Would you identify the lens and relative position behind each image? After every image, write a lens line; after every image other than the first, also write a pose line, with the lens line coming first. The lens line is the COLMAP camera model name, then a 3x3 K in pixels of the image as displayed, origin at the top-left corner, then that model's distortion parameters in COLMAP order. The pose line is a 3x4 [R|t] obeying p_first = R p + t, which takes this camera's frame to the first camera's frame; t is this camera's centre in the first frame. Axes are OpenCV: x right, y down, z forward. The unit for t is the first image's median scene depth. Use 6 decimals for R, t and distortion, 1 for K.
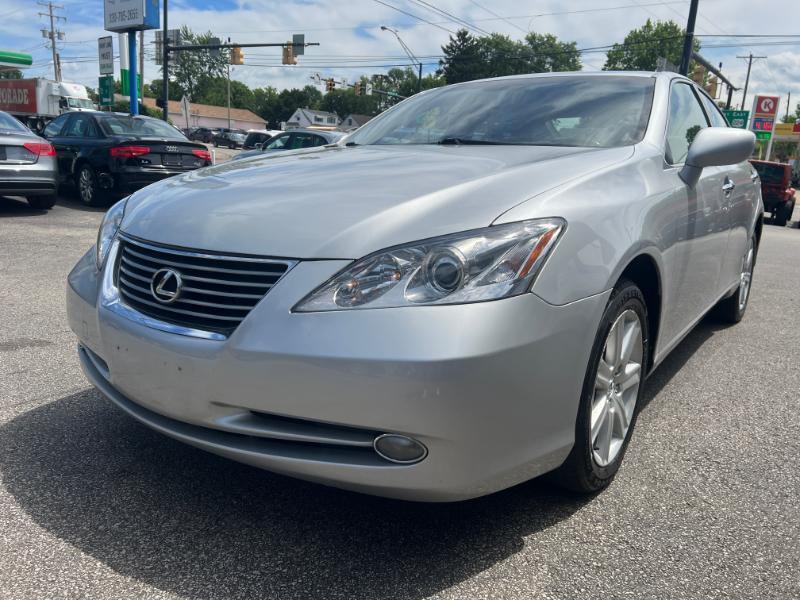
lens RADIAL K [[602.3, 0, 405.7], [0, 602.3, 300.5], [0, 0, 1]] dist [0.044389, -0.053524]
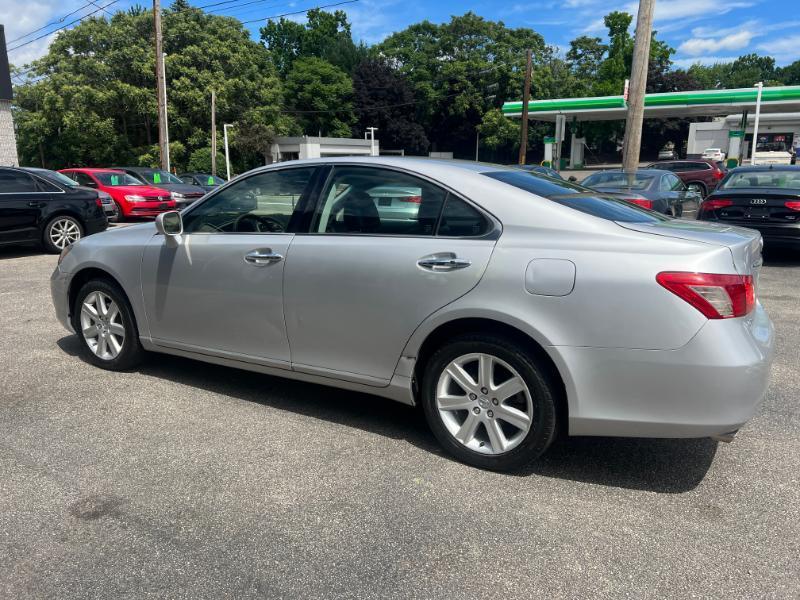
lens RADIAL K [[591.2, 0, 400.0], [0, 591.2, 300.0], [0, 0, 1]] dist [0.037667, -0.038471]
pose [[0.117258, 0.162471, -0.979721, 1.050892], [-0.224442, 0.965338, 0.133223, -0.198505], [0.967407, 0.204269, 0.149659, 0.687842]]
